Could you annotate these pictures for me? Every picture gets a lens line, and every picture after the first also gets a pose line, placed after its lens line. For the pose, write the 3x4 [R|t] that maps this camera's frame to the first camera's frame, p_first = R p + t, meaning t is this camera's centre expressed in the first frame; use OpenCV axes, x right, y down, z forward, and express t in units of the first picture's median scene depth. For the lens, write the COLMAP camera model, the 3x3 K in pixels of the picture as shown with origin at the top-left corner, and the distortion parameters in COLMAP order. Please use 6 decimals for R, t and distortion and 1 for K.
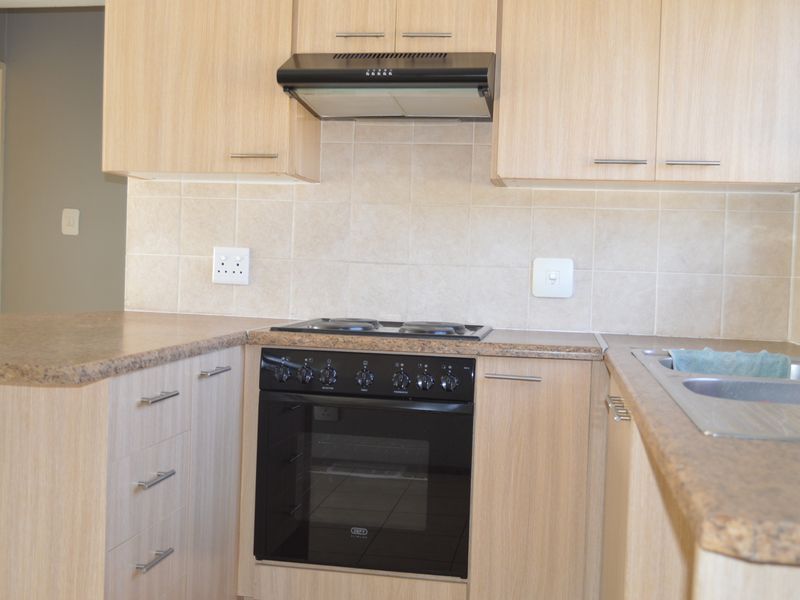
lens RADIAL K [[920.0, 0, 400.8], [0, 920.0, 294.1], [0, 0, 1]] dist [-0.019135, 0.000000]
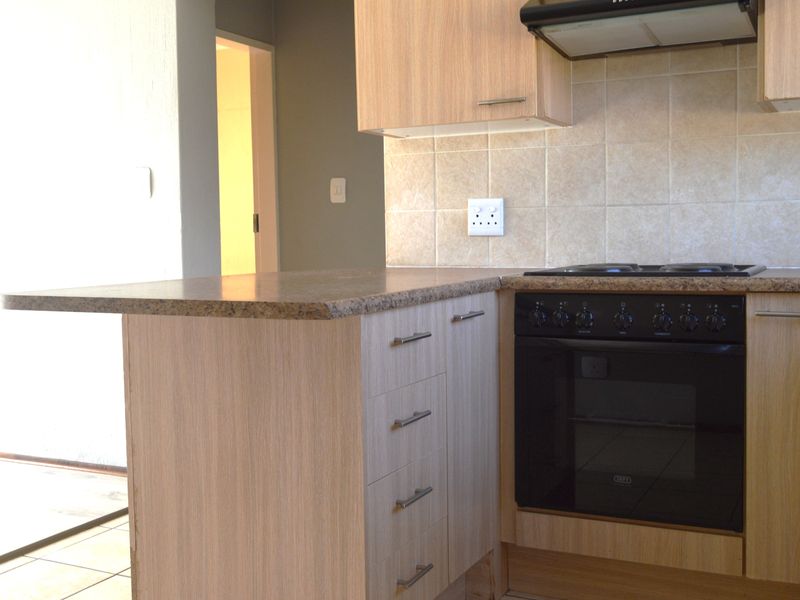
lens RADIAL K [[920.0, 0, 404.0], [0, 920.0, 294.7], [0, 0, 1]] dist [-0.019135, 0.000000]
pose [[0.957443, -0.032878, -0.286743, 0.015972], [0.041814, 0.998810, 0.025094, 0.028124], [0.285577, -0.036016, 0.957679, 0.017999]]
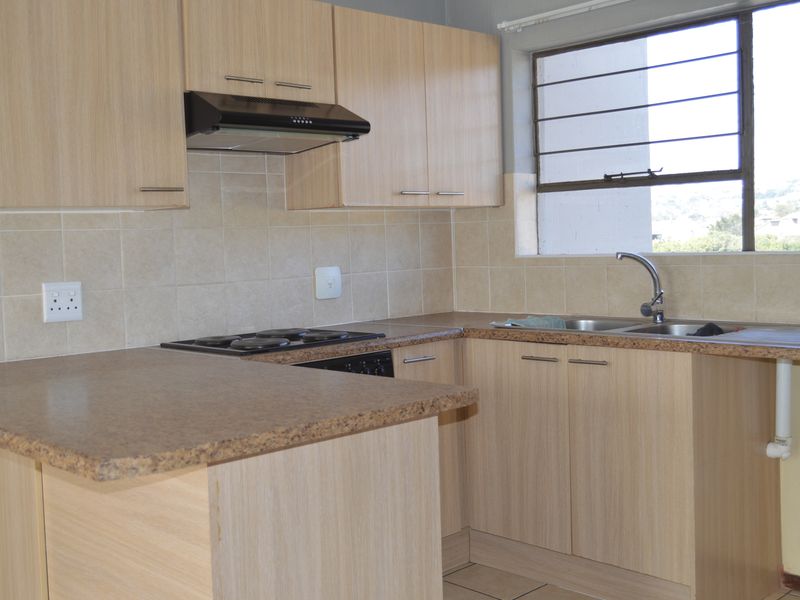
lens RADIAL K [[920.0, 0, 400.4], [0, 920.0, 296.9], [0, 0, 1]] dist [-0.019135, 0.000000]
pose [[0.593824, -0.104924, 0.797724, -0.829826], [0.083227, 0.994152, 0.068807, -0.081883], [-0.800279, 0.025533, 0.599084, 0.193542]]
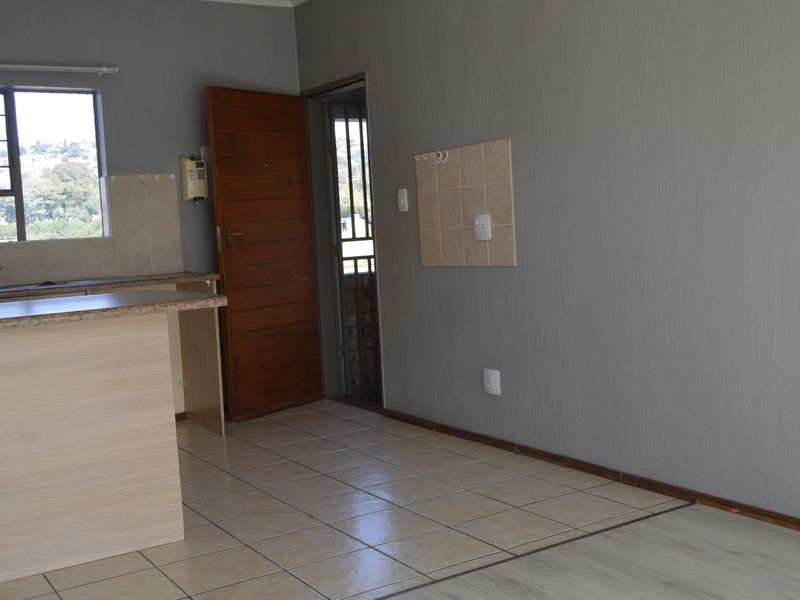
lens RADIAL K [[920.0, 0, 402.4], [0, 920.0, 300.8], [0, 0, 1]] dist [-0.019135, 0.000000]
pose [[-0.678301, -0.058094, 0.732484, -1.542554], [0.058113, 0.989506, 0.132293, -0.104773], [-0.732483, 0.132301, -0.667806, 1.267924]]
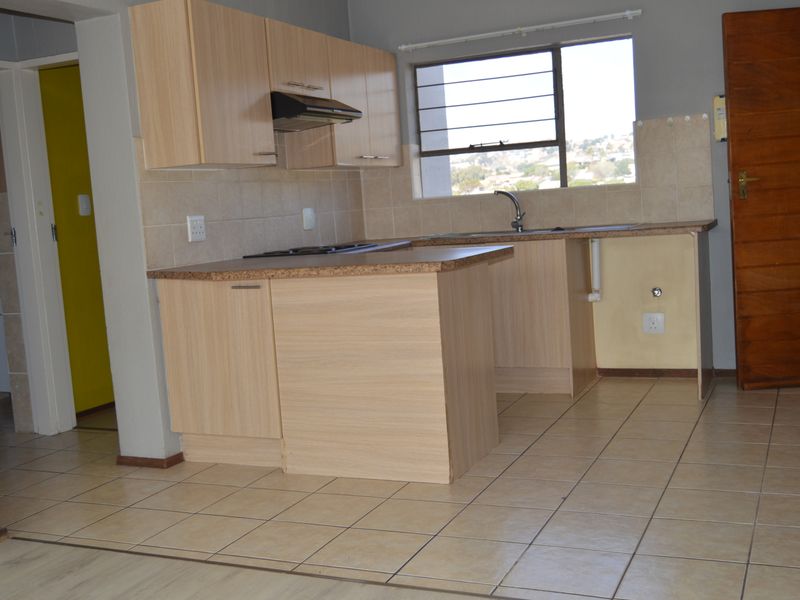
lens RADIAL K [[920.0, 0, 405.1], [0, 920.0, 299.4], [0, 0, 1]] dist [-0.019135, 0.000000]
pose [[0.242340, -0.152598, 0.958116, -1.703092], [0.113433, 0.985236, 0.128226, -0.078759], [-0.963537, 0.077608, 0.256071, 0.383938]]
